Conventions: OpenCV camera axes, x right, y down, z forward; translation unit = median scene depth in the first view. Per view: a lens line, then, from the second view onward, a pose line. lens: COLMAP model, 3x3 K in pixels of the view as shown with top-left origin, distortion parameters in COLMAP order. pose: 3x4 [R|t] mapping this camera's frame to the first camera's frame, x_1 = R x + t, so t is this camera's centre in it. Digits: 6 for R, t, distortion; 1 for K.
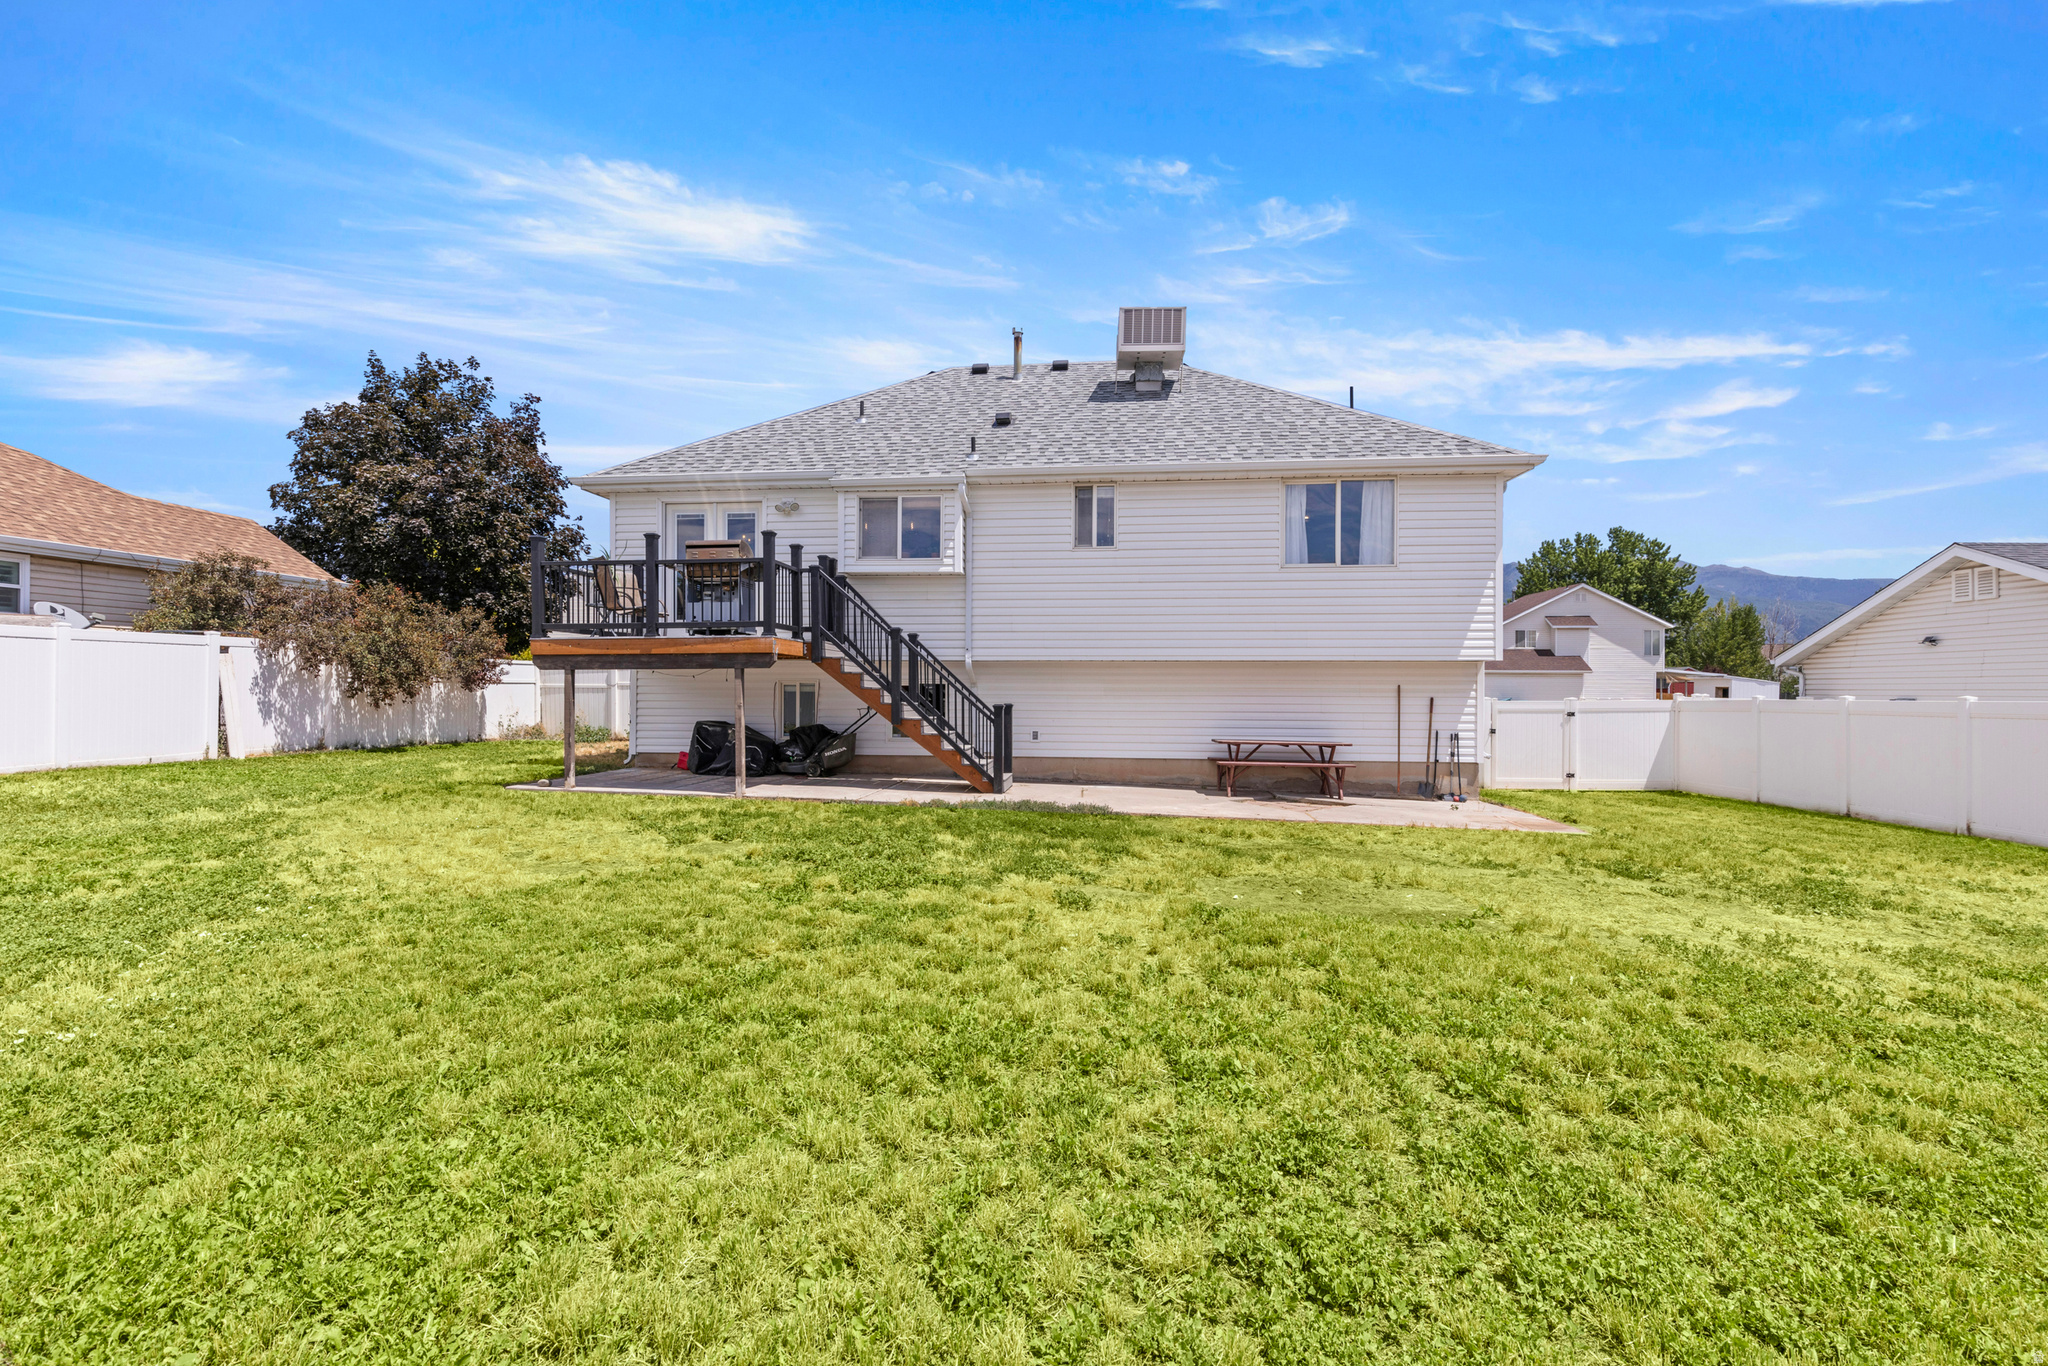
lens RADIAL K [[910.4, 0, 1024.0], [0, 910.4, 683.0], [0, 0, 1]] dist [-0.002357, -0.000327]
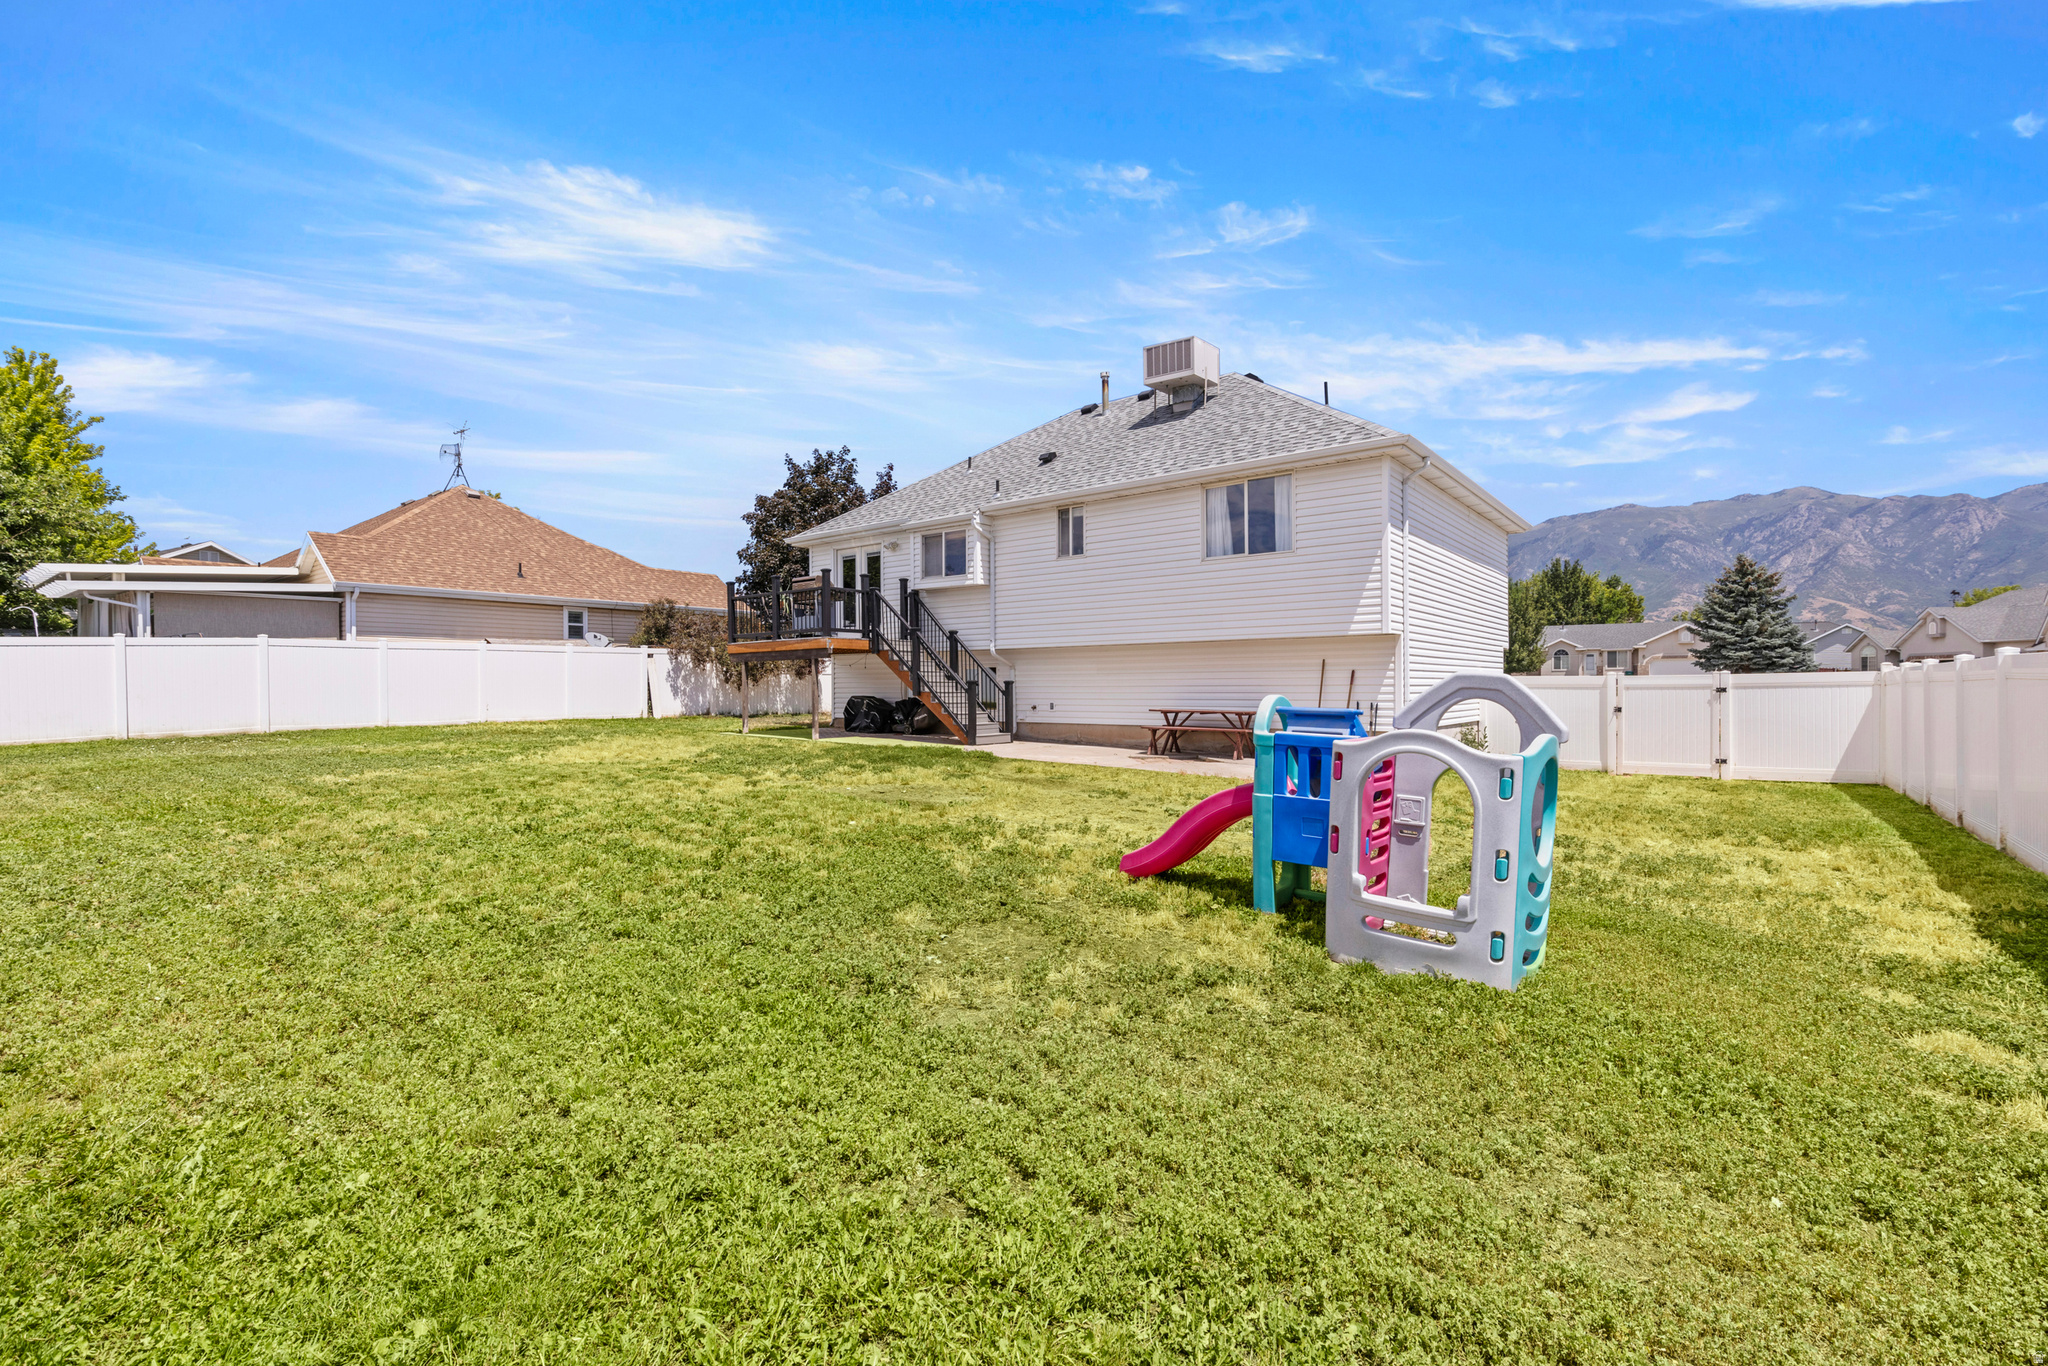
lens RADIAL K [[910.4, 0, 1024.0], [0, 910.4, 683.0], [0, 0, 1]] dist [-0.002357, -0.000327]
pose [[0.845779, -0.010798, -0.533424, 0.688985], [0.013938, 0.999901, 0.001858, 0.023378], [0.533351, -0.009006, 0.845846, -0.104712]]
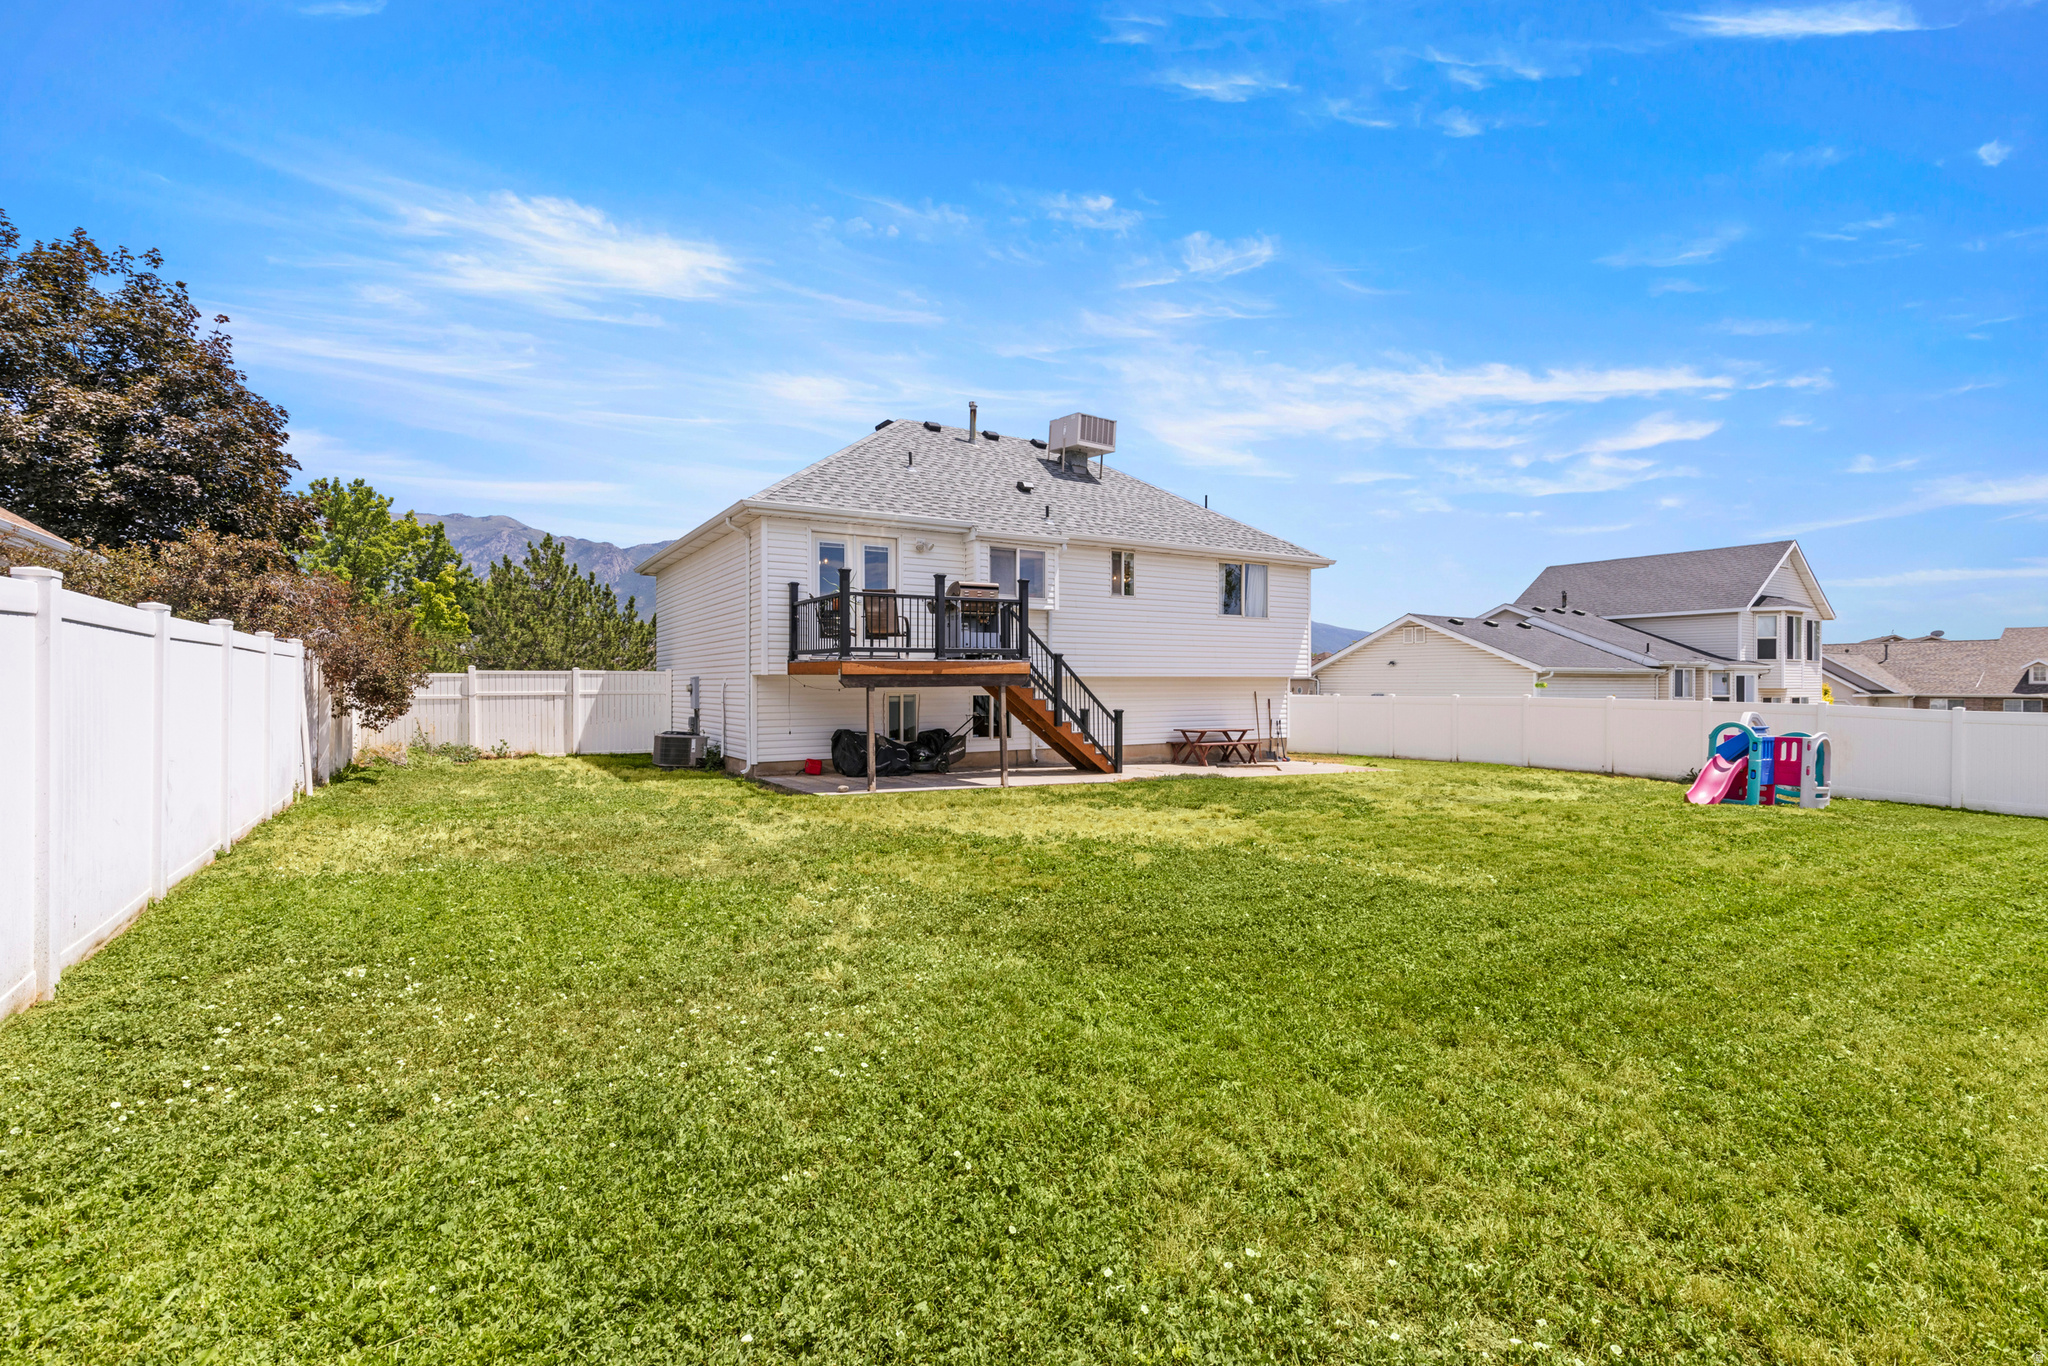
lens RADIAL K [[910.4, 0, 1024.0], [0, 910.4, 683.0], [0, 0, 1]] dist [-0.002357, -0.000327]
pose [[0.788849, -0.005255, 0.614564, -0.900925], [0.001119, 0.999974, 0.007114, -0.024776], [-0.614586, -0.004924, 0.788835, -0.016169]]
